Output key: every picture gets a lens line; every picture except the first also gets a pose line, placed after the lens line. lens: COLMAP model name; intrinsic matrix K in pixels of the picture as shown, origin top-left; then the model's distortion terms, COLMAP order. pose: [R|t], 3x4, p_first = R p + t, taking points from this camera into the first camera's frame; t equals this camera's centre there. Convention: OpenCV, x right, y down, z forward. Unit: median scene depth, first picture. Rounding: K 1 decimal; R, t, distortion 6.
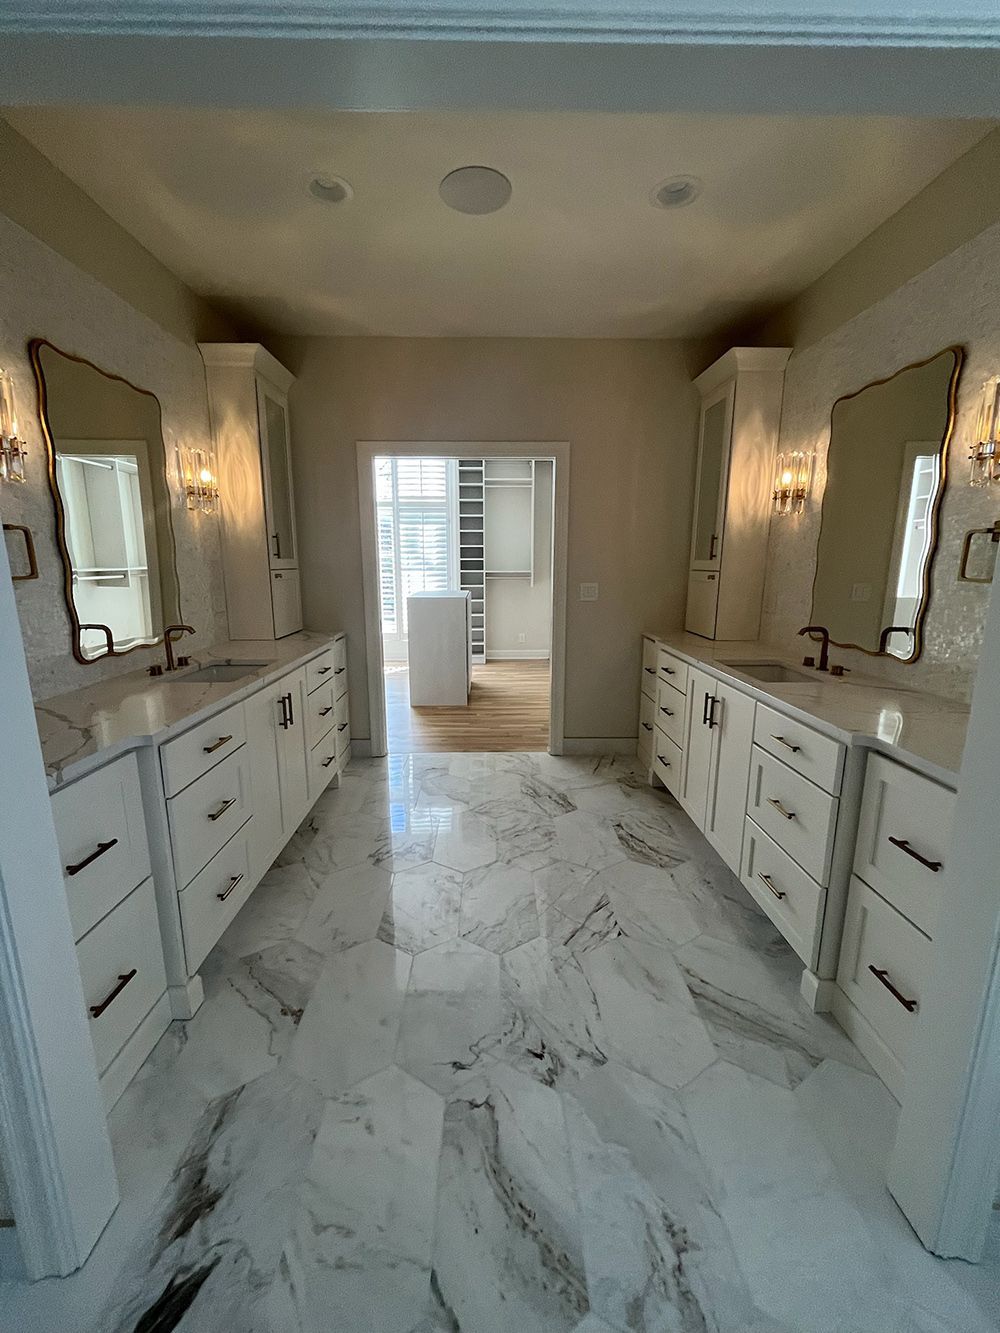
lens RADIAL K [[536.4, 0, 494.0], [0, 536.4, 662.4], [0, 0, 1]] dist [-0.001712, 0.000232]
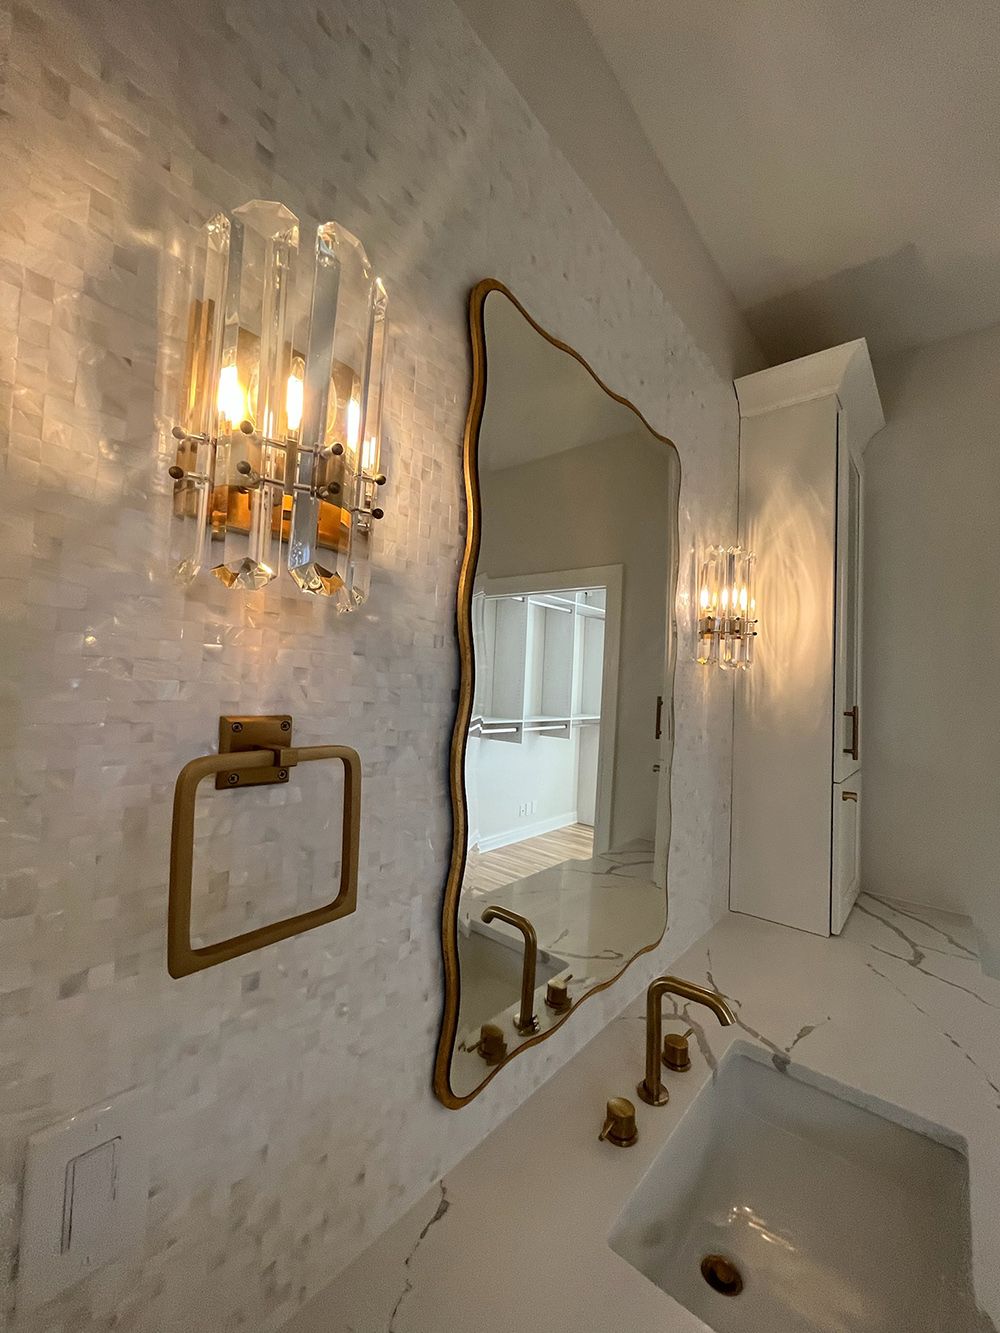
lens RADIAL K [[536.4, 0, 505.0], [0, 536.4, 666.7], [0, 0, 1]] dist [-0.001712, 0.000232]
pose [[0.760418, 0.001044, -0.649433, -0.388065], [-0.157110, 0.970591, -0.182399, -0.163731], [0.630144, 0.240732, 0.738219, 0.522742]]
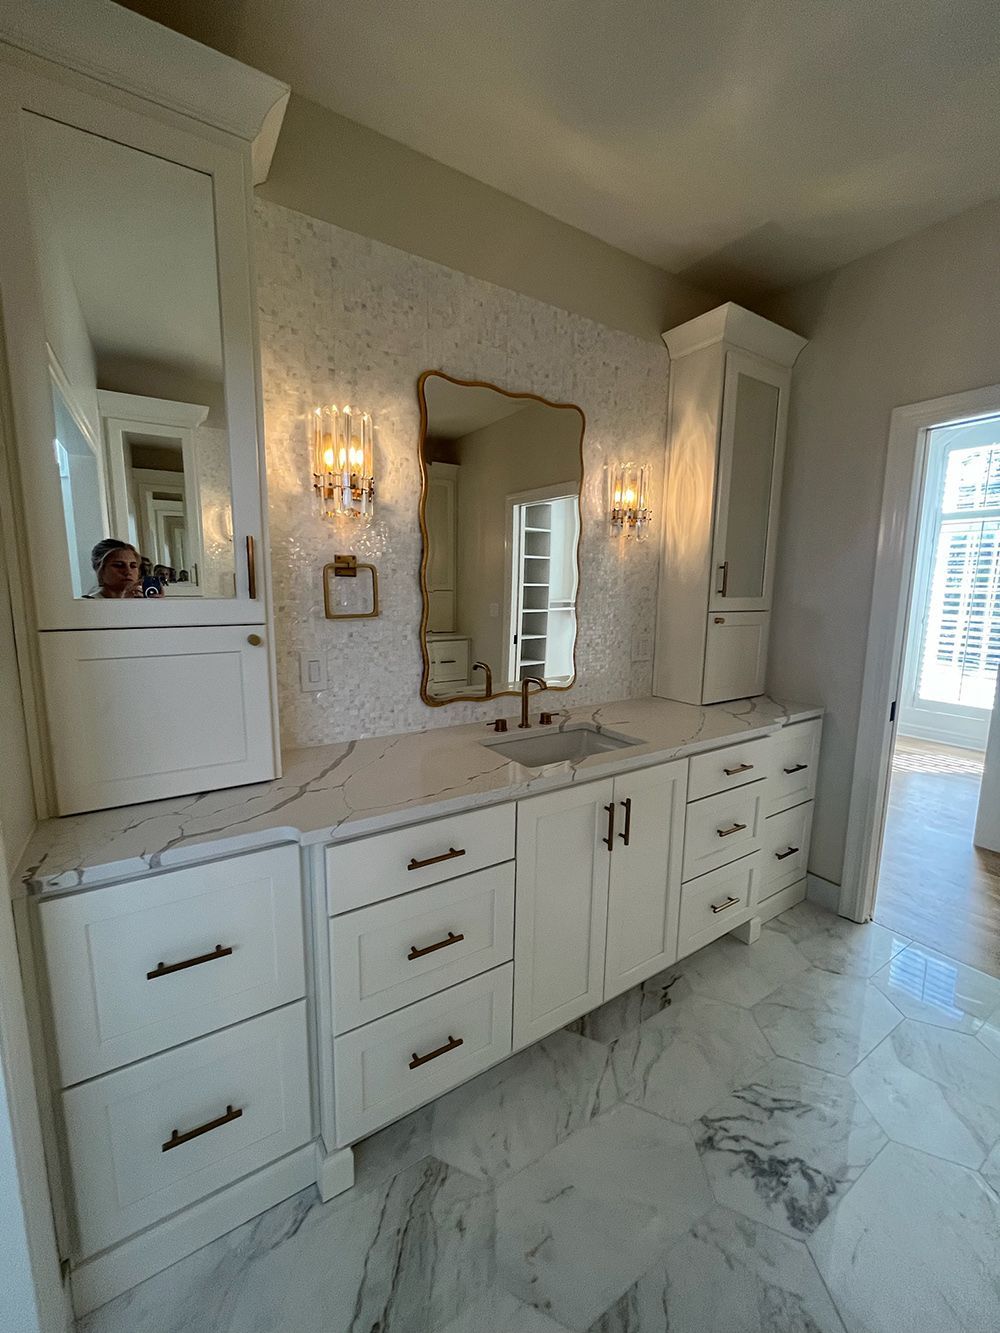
lens RADIAL K [[536.4, 0, 508.2], [0, 536.4, 666.4], [0, 0, 1]] dist [-0.001712, 0.000232]
pose [[0.539602, 0.128034, -0.832128, 0.067273], [-0.168384, 0.984812, 0.042336, -0.097722], [0.824910, 0.117272, 0.552965, 0.436645]]
